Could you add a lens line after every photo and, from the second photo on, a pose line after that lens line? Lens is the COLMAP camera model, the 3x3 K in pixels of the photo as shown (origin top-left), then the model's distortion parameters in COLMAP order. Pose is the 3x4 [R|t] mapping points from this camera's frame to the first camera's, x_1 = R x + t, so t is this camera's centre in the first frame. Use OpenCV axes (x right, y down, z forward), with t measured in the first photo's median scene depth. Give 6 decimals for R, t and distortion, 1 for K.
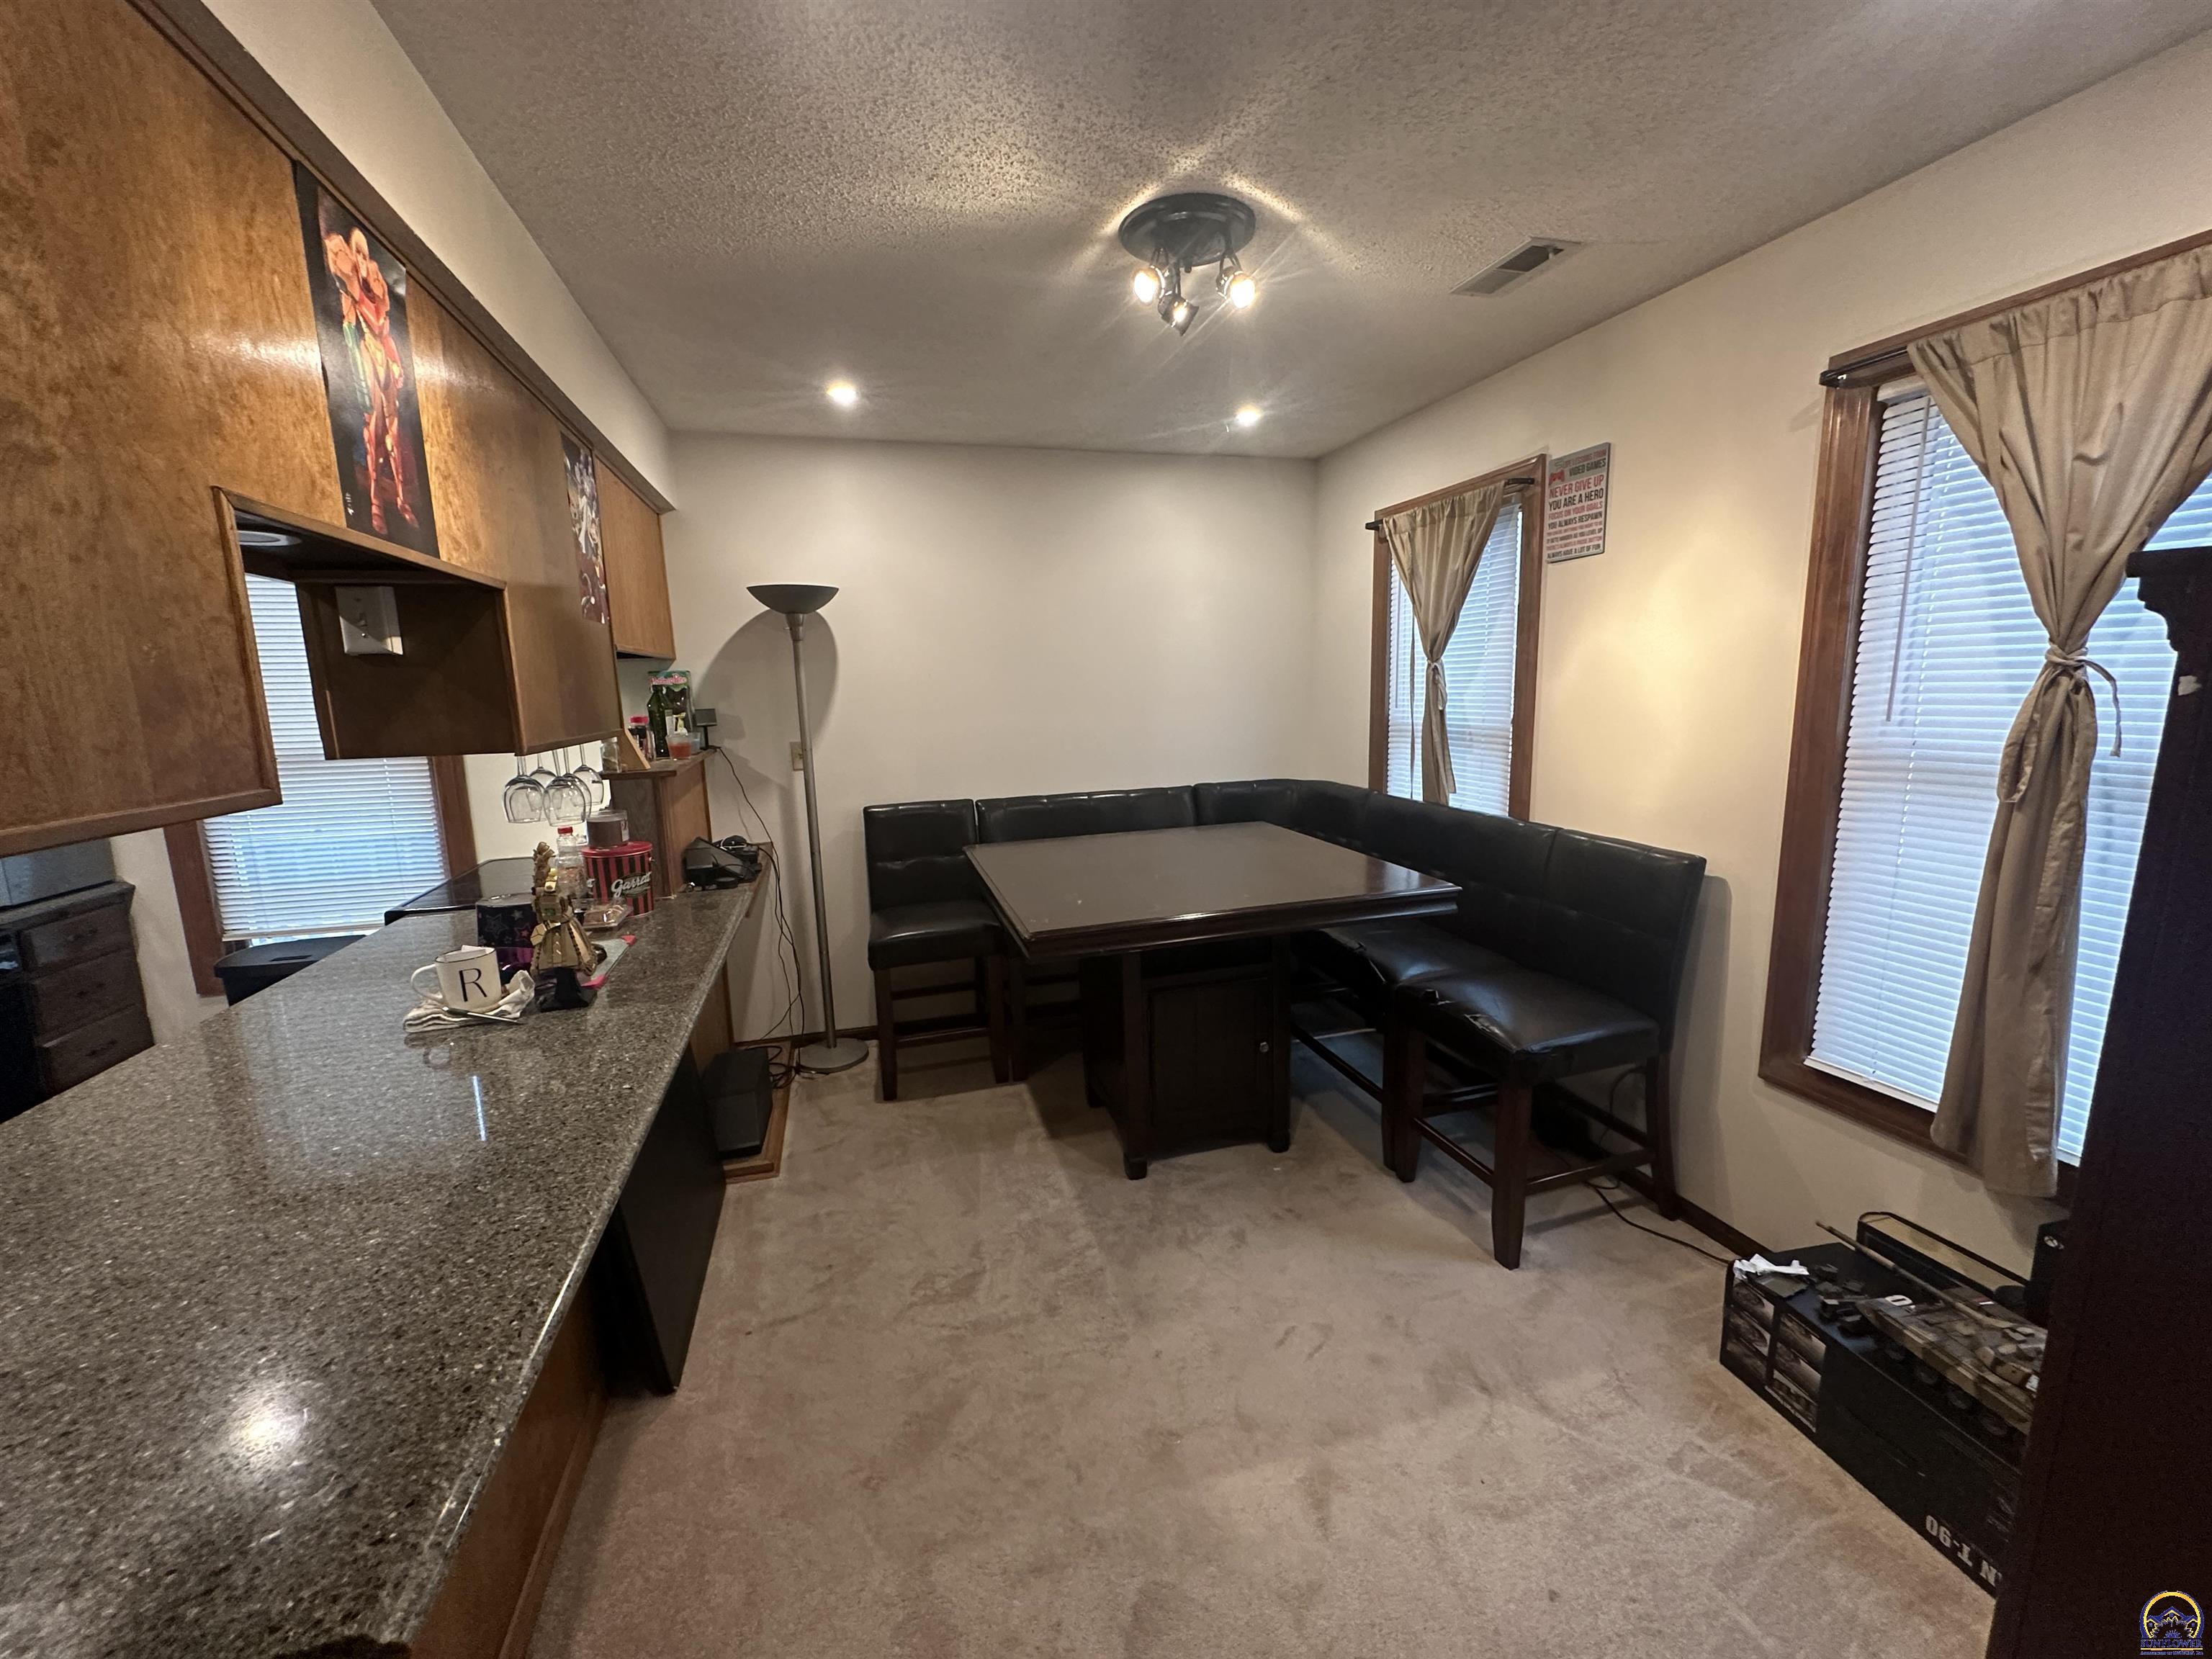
lens RADIAL K [[878.3, 0, 1104.0], [0, 878.3, 826.1], [0, 0, 1]] dist [0.001028, -0.000023]
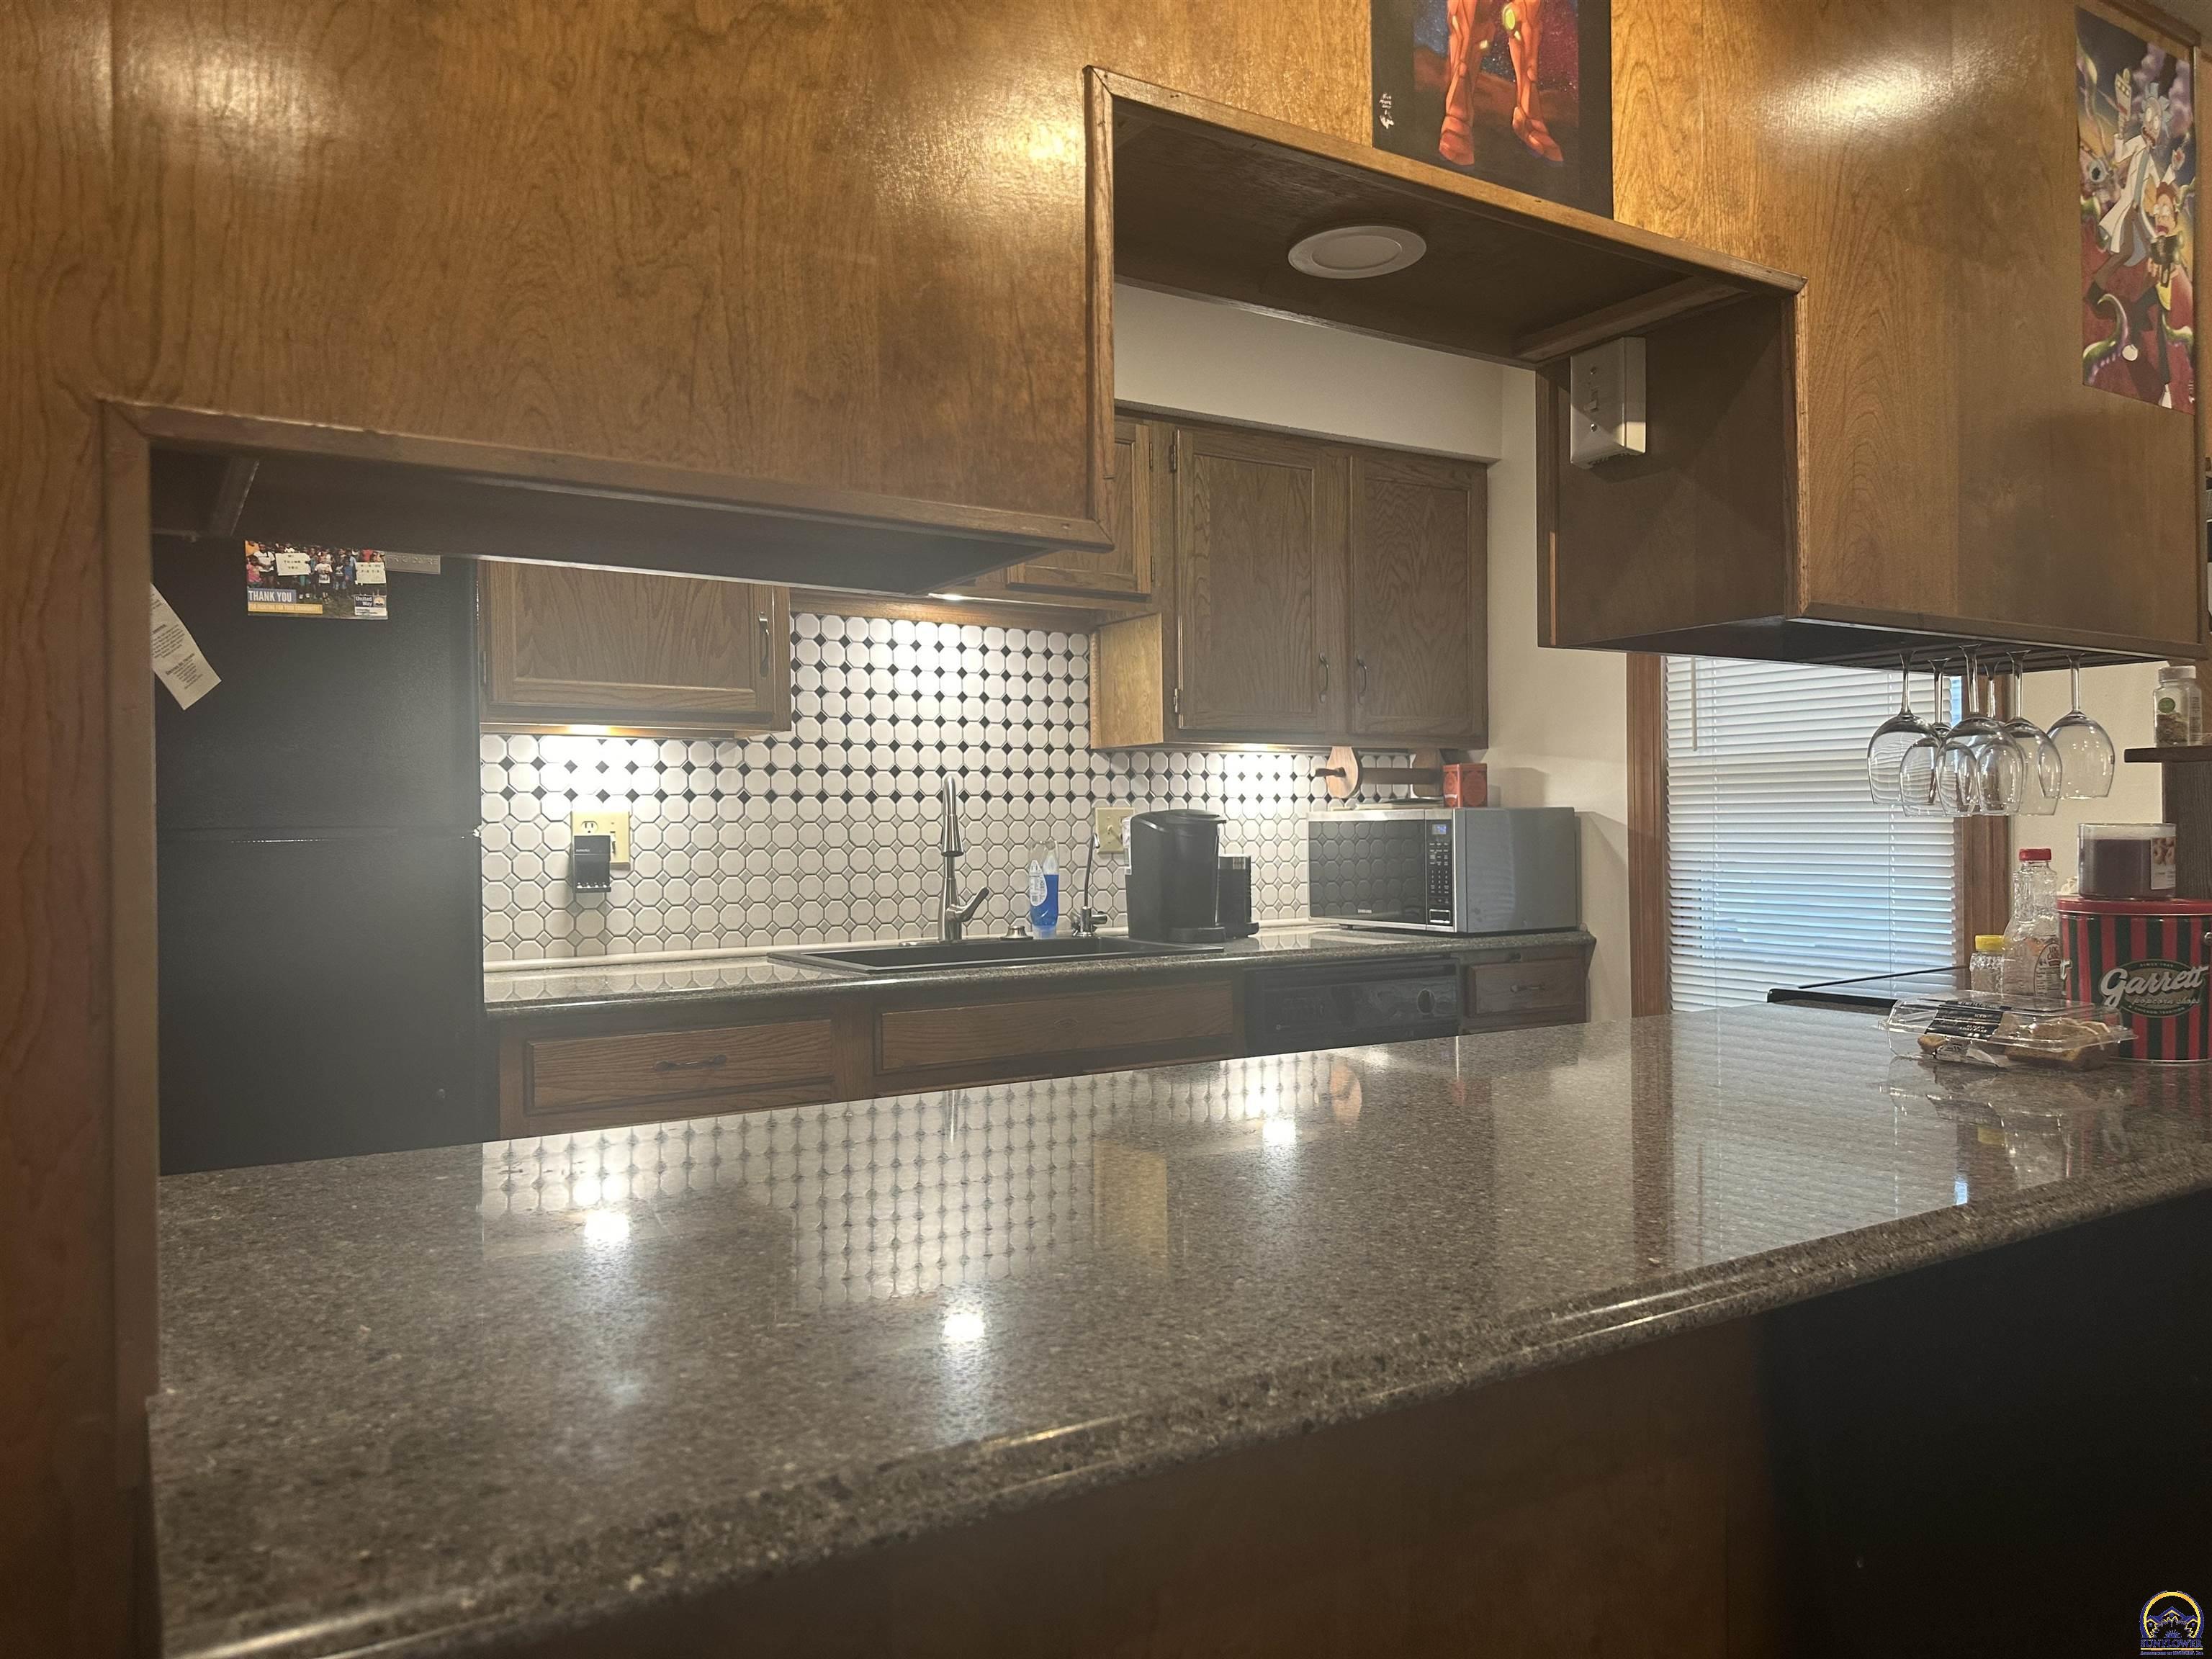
lens RADIAL K [[1557.4, 0, 1099.2], [0, 1557.4, 836.5], [0, 0, 1]] dist [-0.002205, -0.002565]
pose [[0.269262, 0.021100, -0.962836, 0.089427], [-0.144808, 0.989281, -0.018817, 0.126350], [0.952118, 0.144493, 0.269431, 0.439883]]
